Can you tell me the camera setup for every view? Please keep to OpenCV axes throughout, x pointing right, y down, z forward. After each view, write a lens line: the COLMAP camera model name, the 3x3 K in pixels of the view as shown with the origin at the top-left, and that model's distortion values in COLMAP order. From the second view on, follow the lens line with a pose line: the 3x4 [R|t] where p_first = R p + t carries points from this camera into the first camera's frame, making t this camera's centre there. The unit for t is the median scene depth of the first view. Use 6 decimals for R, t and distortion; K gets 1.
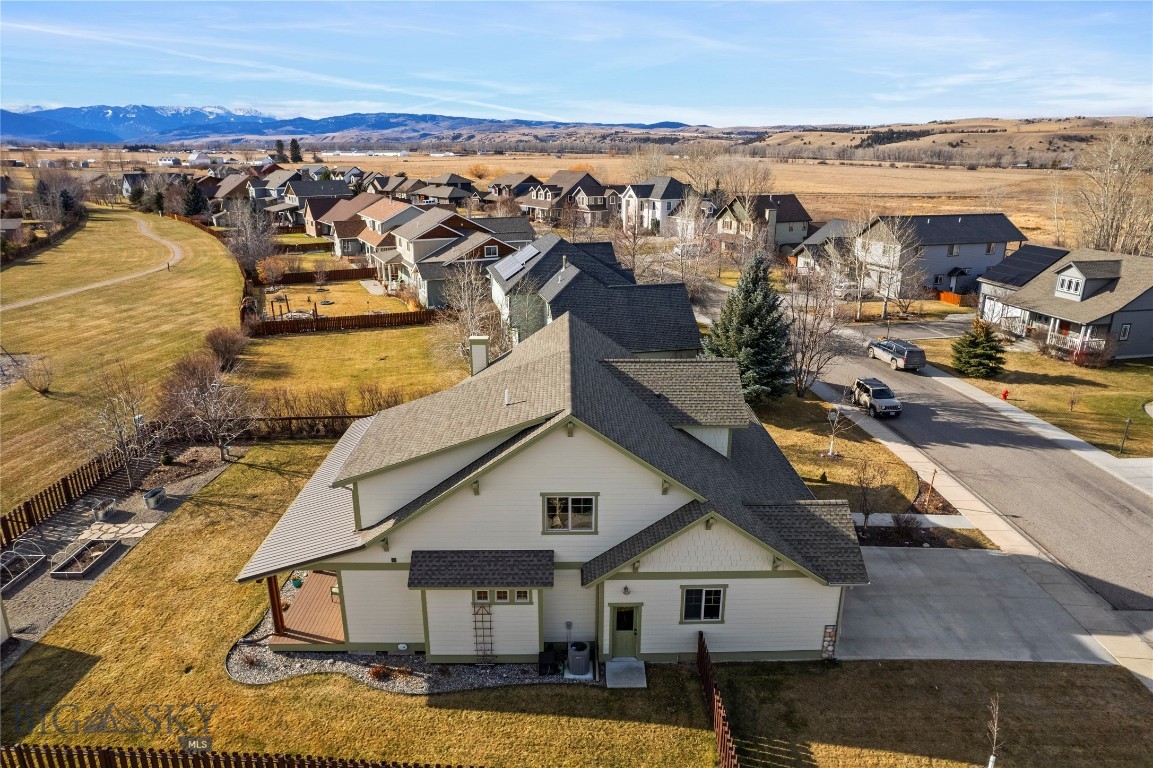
lens RADIAL K [[739.7, 0, 576.5], [0, 739.7, 384.0], [0, 0, 1]] dist [-0.076440, 0.065938]
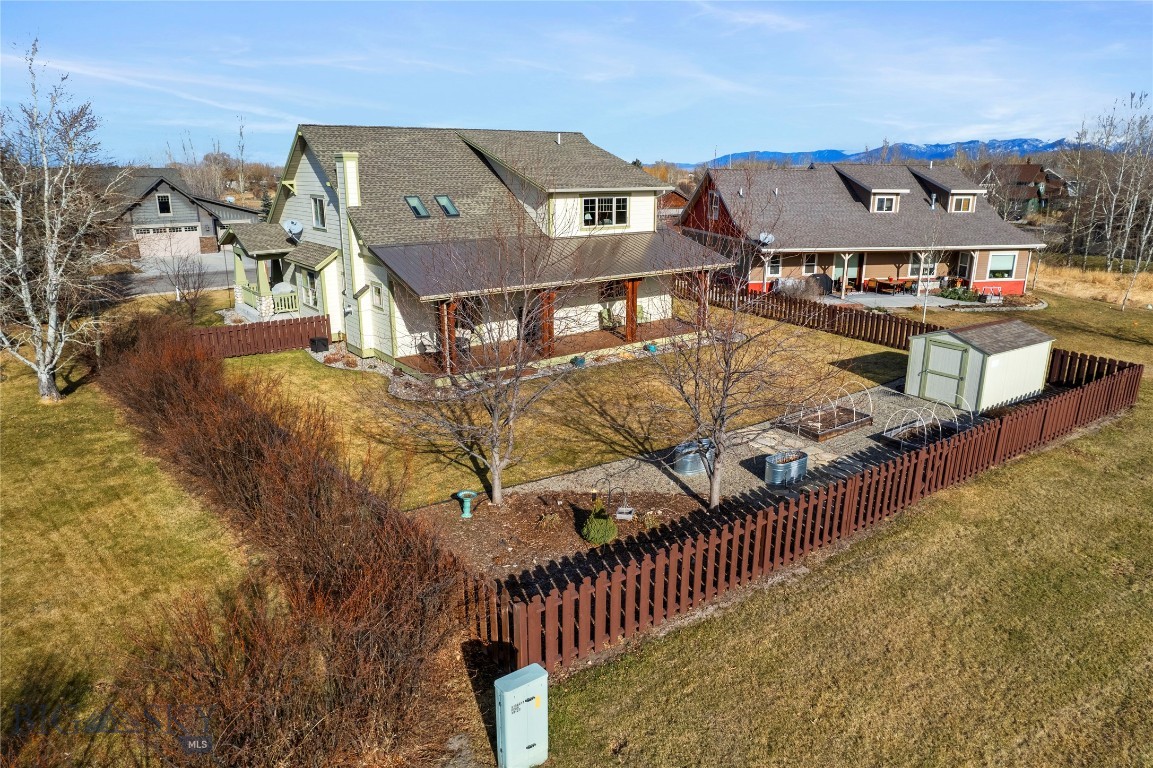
lens RADIAL K [[739.7, 0, 576.5], [0, 739.7, 384.0], [0, 0, 1]] dist [-0.076440, 0.065938]
pose [[-0.582432, -0.241166, 0.776281, -1.307521], [0.240341, 0.861191, 0.447869, -0.200849], [-0.776537, 0.447425, -0.443623, 1.799447]]
